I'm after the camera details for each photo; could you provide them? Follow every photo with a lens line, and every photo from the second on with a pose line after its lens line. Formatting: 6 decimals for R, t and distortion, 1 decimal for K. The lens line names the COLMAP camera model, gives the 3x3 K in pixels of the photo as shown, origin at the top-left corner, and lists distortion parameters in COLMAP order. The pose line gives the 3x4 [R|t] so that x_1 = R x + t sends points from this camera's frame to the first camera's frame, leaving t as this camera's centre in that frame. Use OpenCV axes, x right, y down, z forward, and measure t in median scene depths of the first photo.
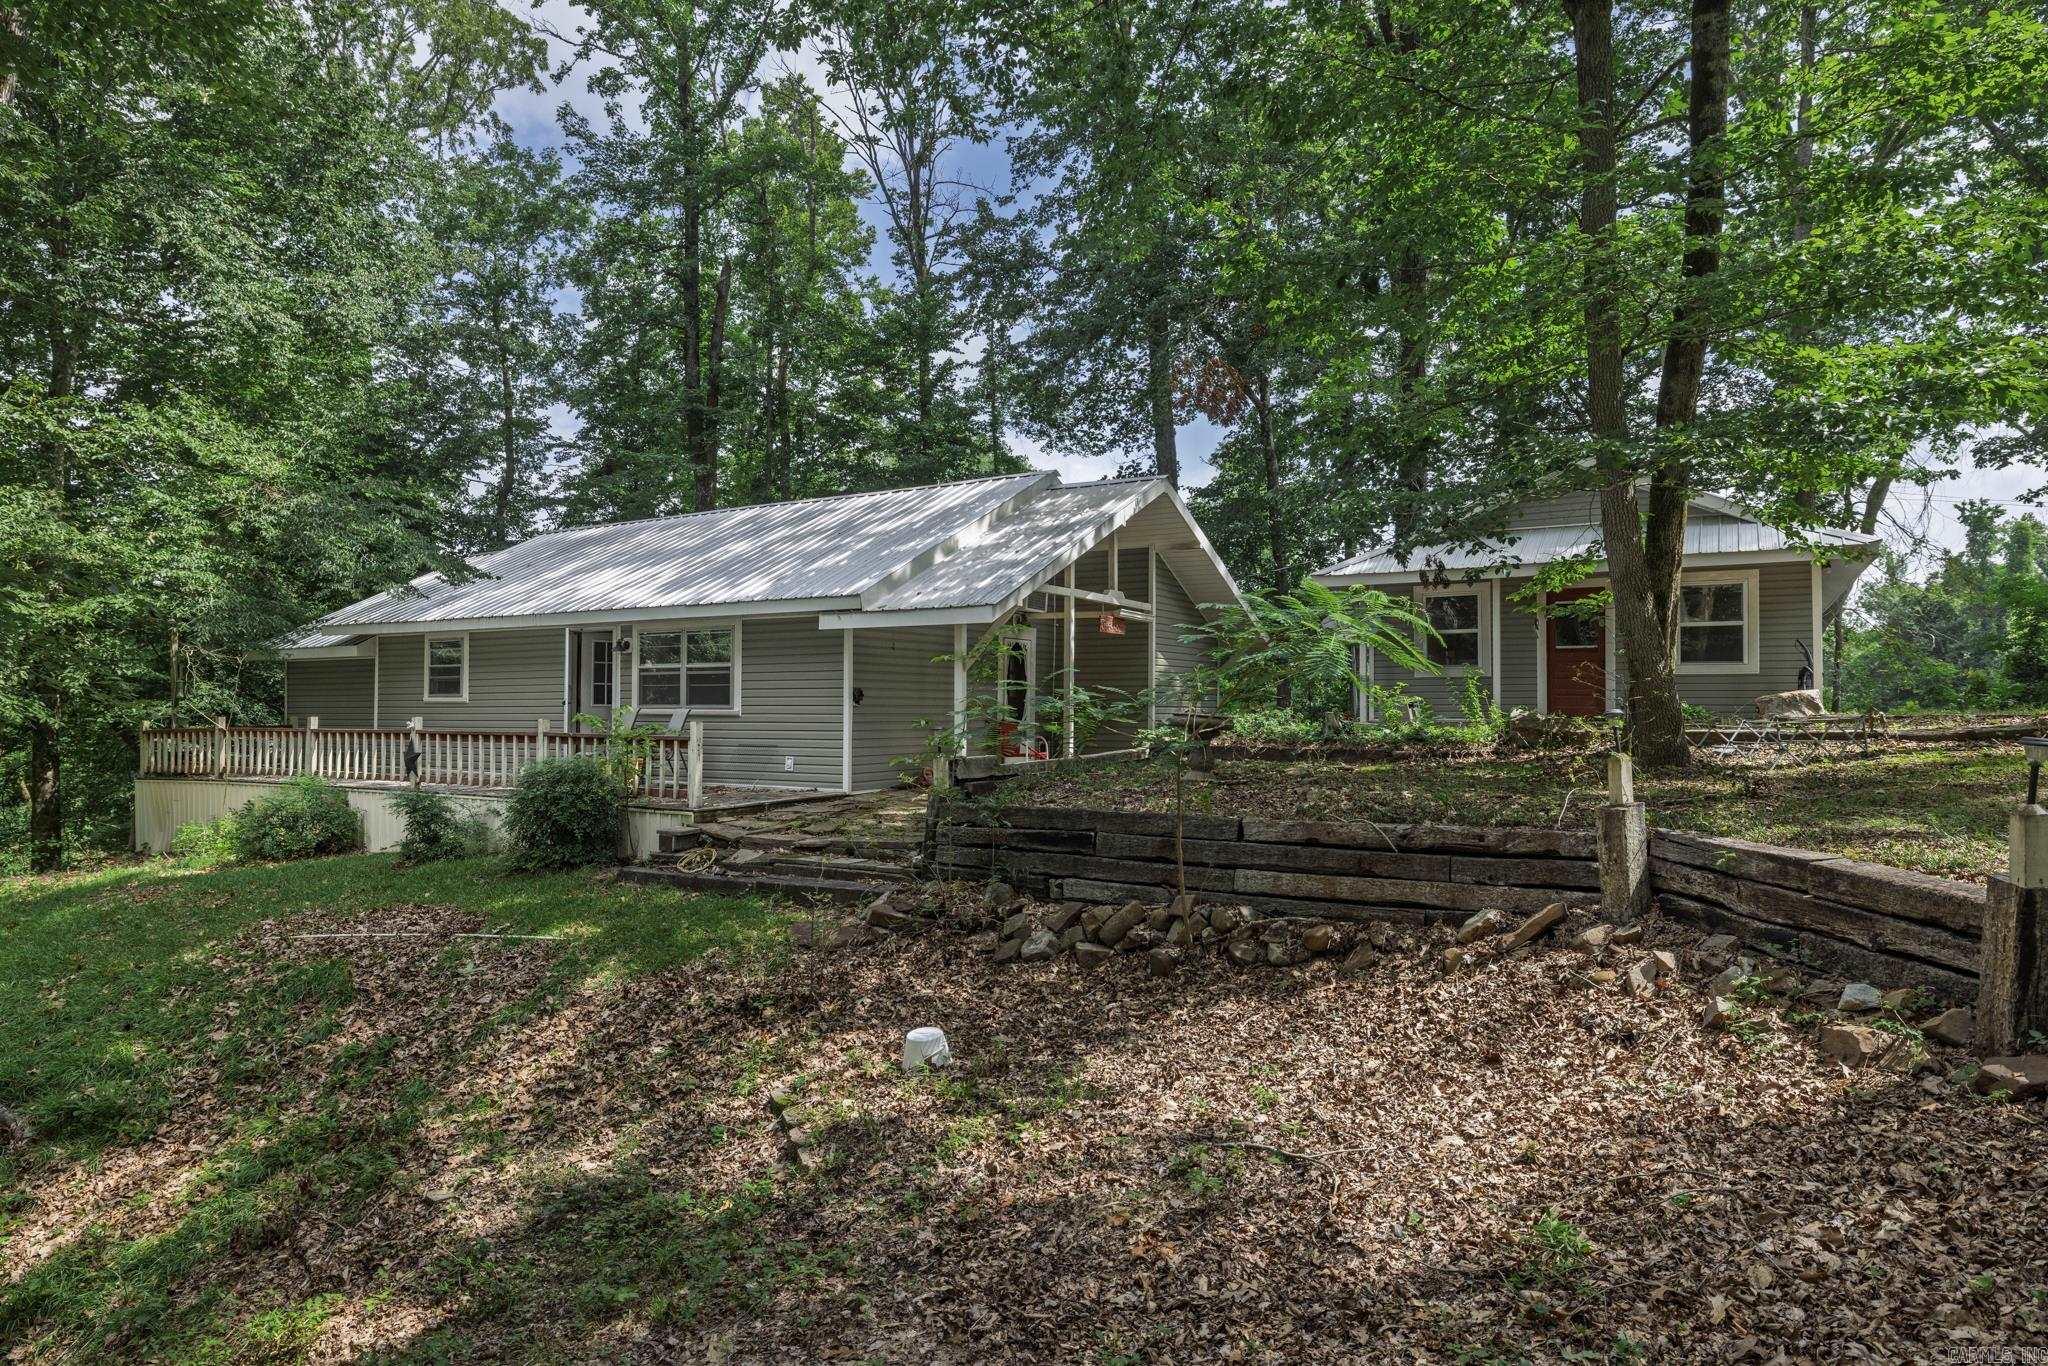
lens RADIAL K [[1200.0, 0, 1024.4], [0, 1200.0, 691.2], [0, 0, 1]] dist [-0.005375, -0.001892]
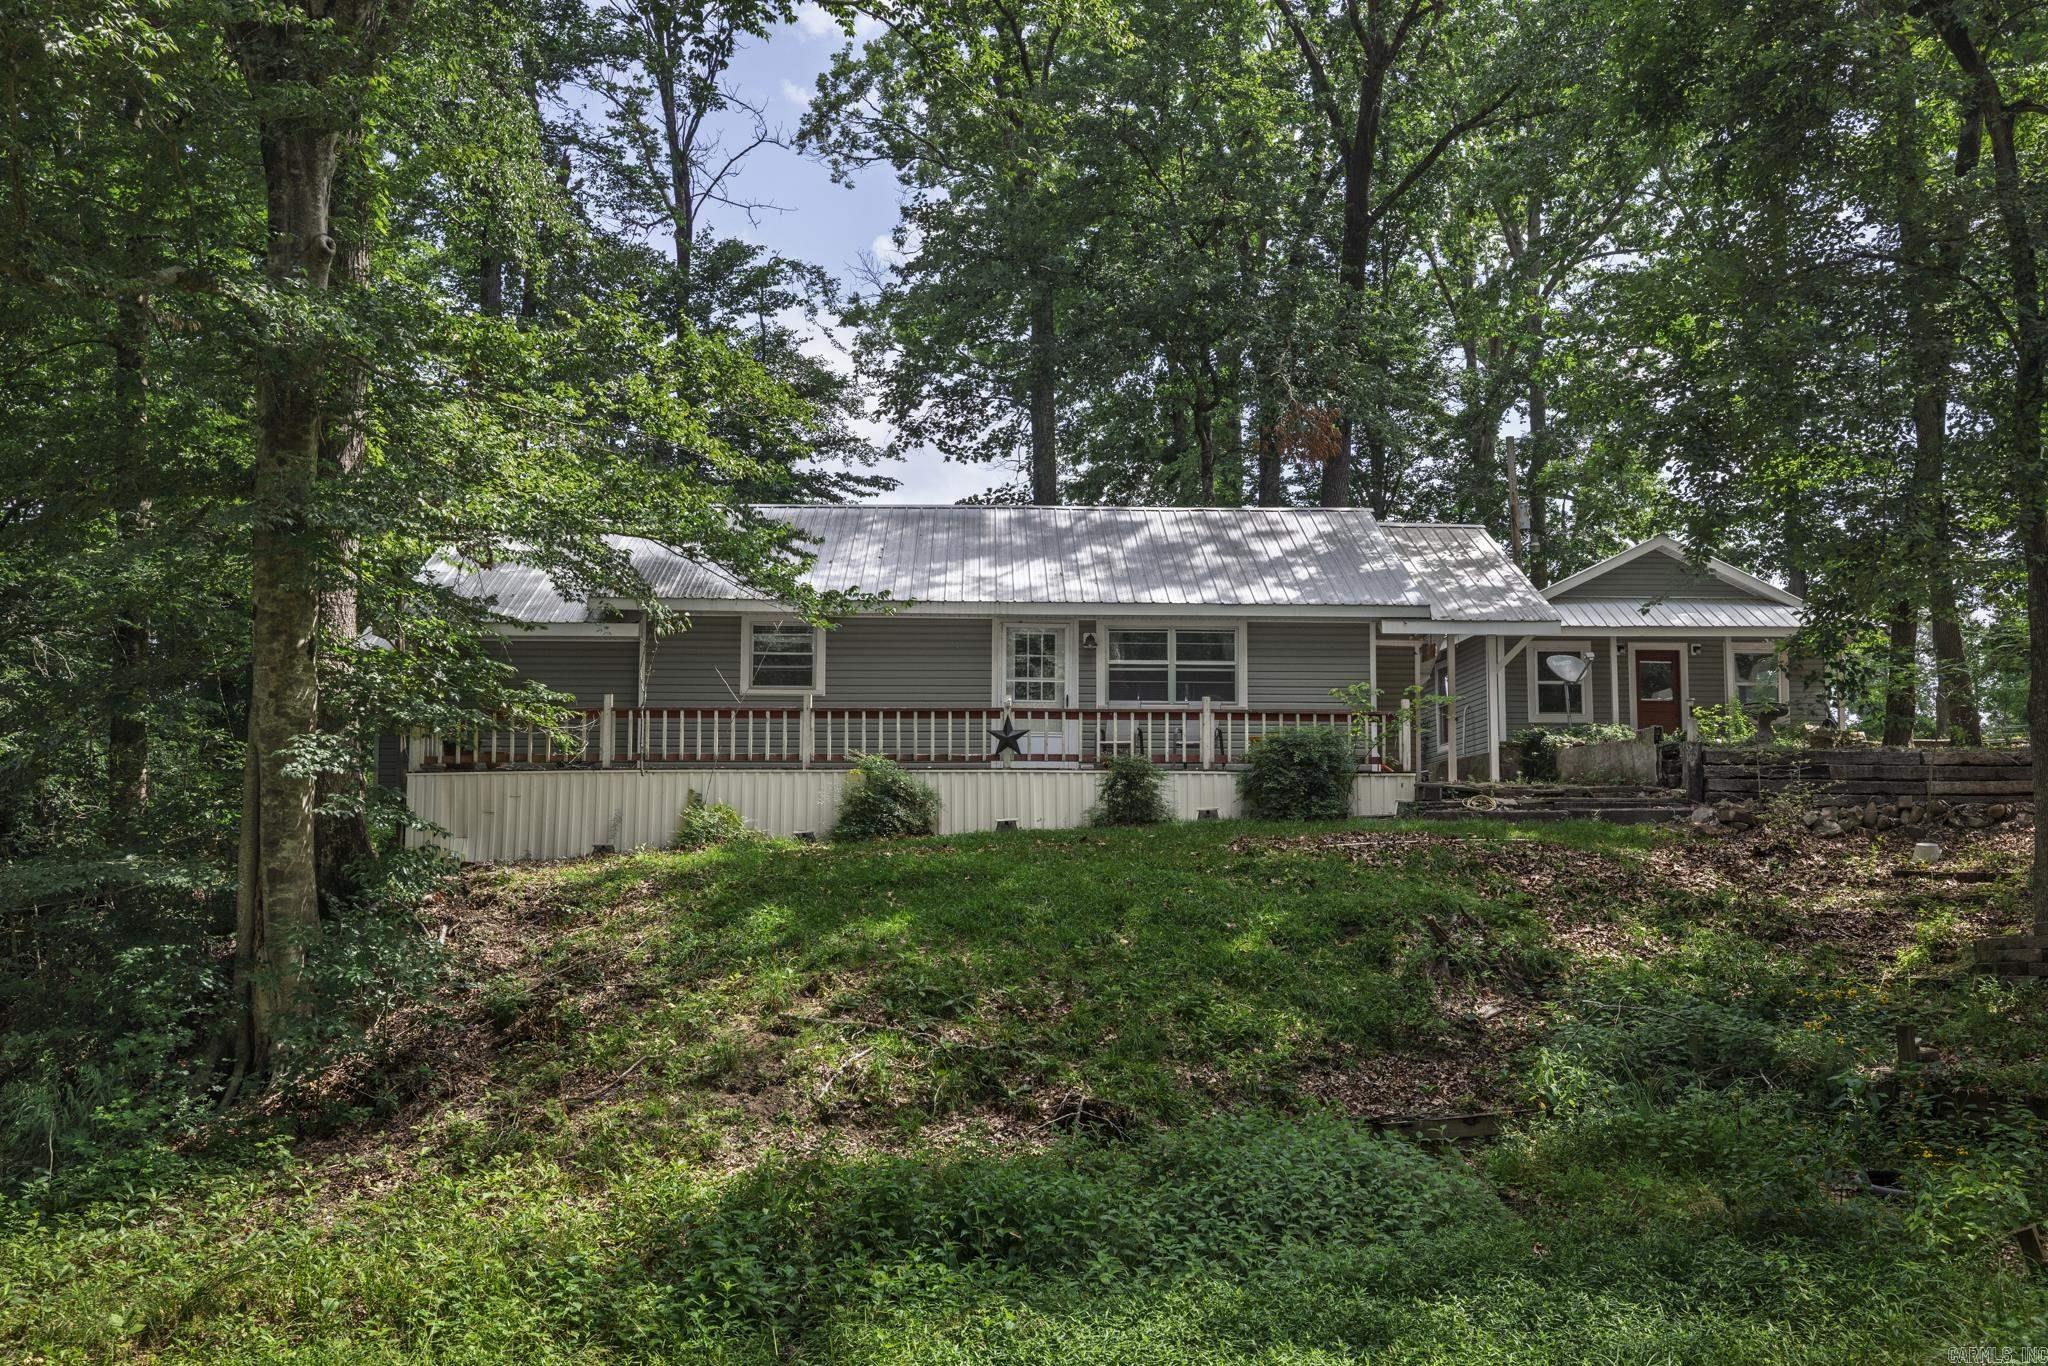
lens RADIAL K [[1993.4, 0, 1024.0], [0, 1993.4, 684.3], [0, 0, 1]] dist [0.008774, 0.000000]
pose [[0.844858, 0.055201, 0.532135, -1.487929], [-0.010075, 0.996128, -0.087338, 0.169437], [-0.534895, 0.068427, 0.842143, -0.425514]]
